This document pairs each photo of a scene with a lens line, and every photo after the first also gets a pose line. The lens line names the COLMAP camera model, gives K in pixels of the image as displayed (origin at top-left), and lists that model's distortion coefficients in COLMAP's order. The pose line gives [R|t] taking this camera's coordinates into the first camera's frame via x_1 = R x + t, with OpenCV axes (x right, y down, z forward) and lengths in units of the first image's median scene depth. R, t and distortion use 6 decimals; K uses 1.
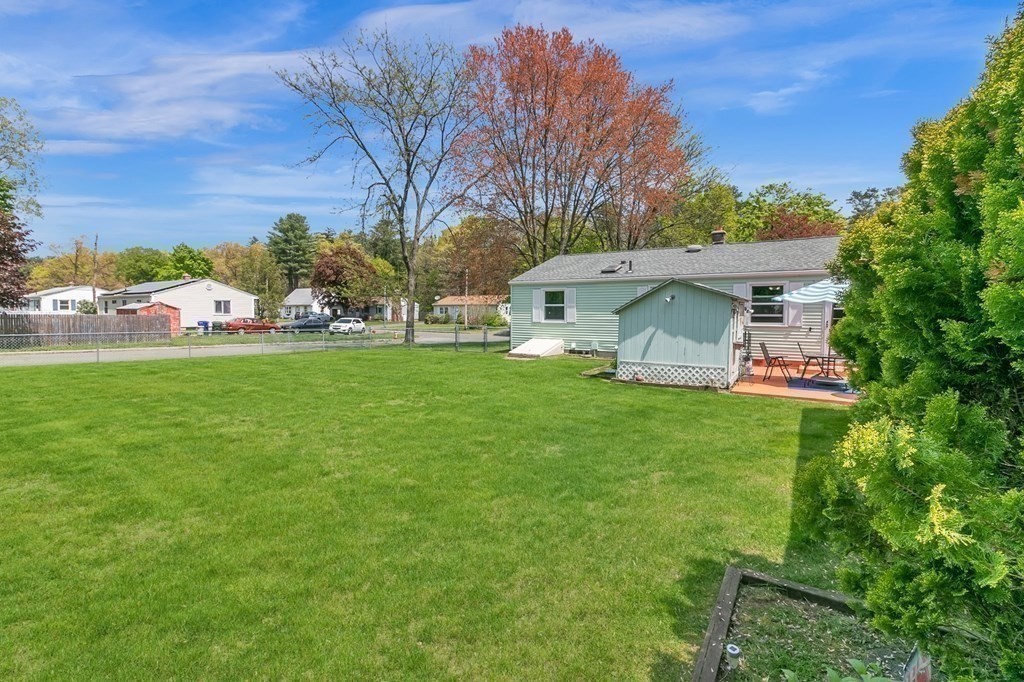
lens RADIAL K [[476.0, 0, 509.9], [0, 476.0, 322.5], [0, 0, 1]] dist [0.004406, 0.000270]
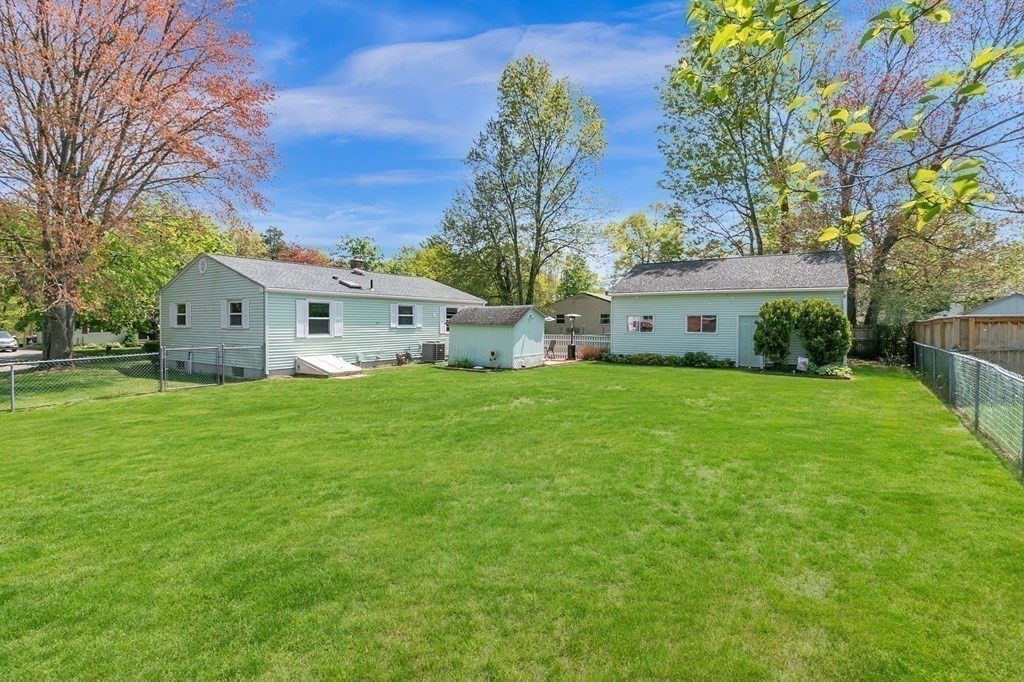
lens RADIAL K [[476.0, 0, 509.9], [0, 476.0, 322.5], [0, 0, 1]] dist [0.004406, 0.000270]
pose [[0.015658, -0.001487, 0.999876, -0.851815], [0.022840, 0.999739, 0.001129, -0.021670], [-0.999617, 0.022819, 0.015688, 0.634361]]
